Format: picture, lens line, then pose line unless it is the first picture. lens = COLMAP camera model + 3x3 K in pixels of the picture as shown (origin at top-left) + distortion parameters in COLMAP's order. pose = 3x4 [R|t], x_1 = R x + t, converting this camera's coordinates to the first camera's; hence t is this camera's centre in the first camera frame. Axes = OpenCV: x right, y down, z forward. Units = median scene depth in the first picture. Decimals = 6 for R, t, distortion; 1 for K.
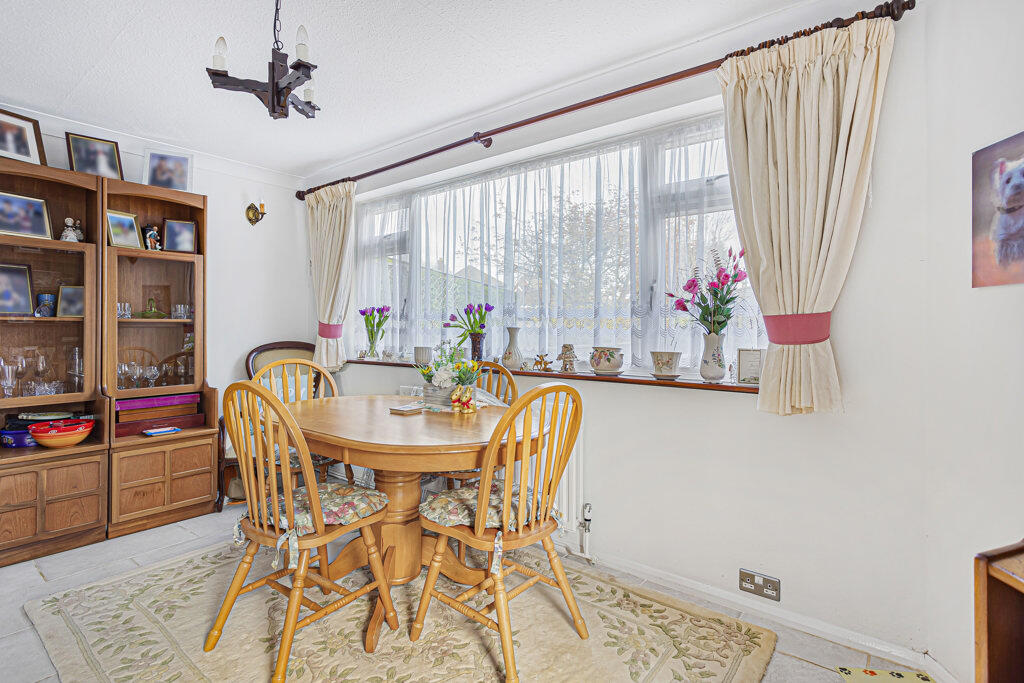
lens RADIAL K [[485.1, 0, 510.2], [0, 485.1, 325.7], [0, 0, 1]] dist [0.000327, 0.000226]
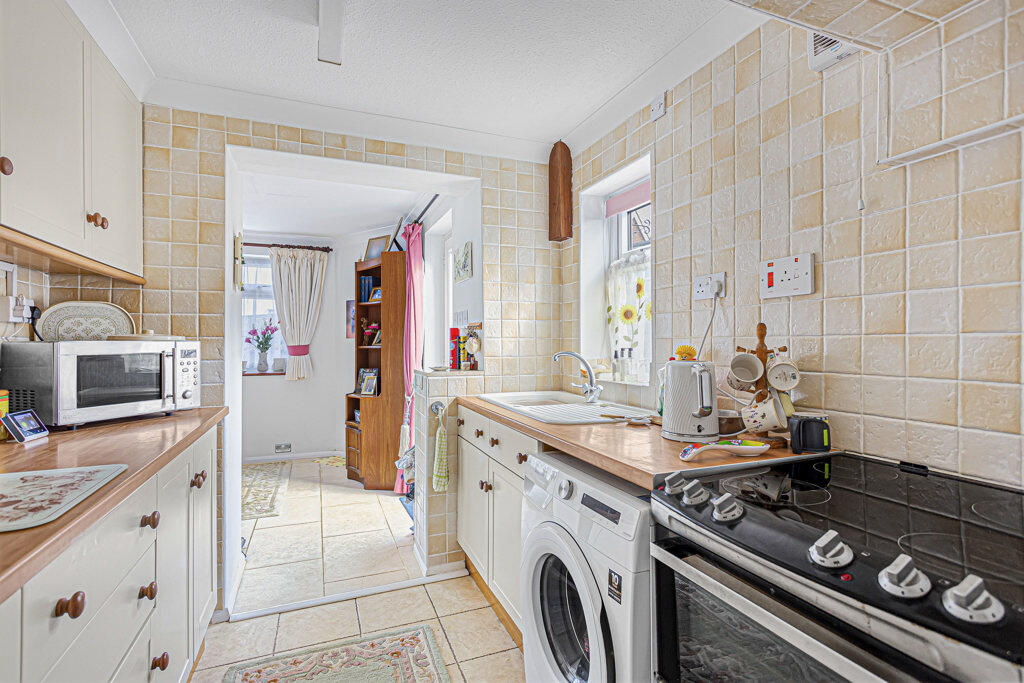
lens RADIAL K [[485.1, 0, 510.2], [0, 485.1, 325.7], [0, 0, 1]] dist [0.000327, 0.000226]
pose [[0.502436, 0.019625, 0.864392, -1.095771], [0.002911, 0.999698, -0.024389, -0.056961], [-0.864610, 0.014770, 0.502227, -1.323912]]
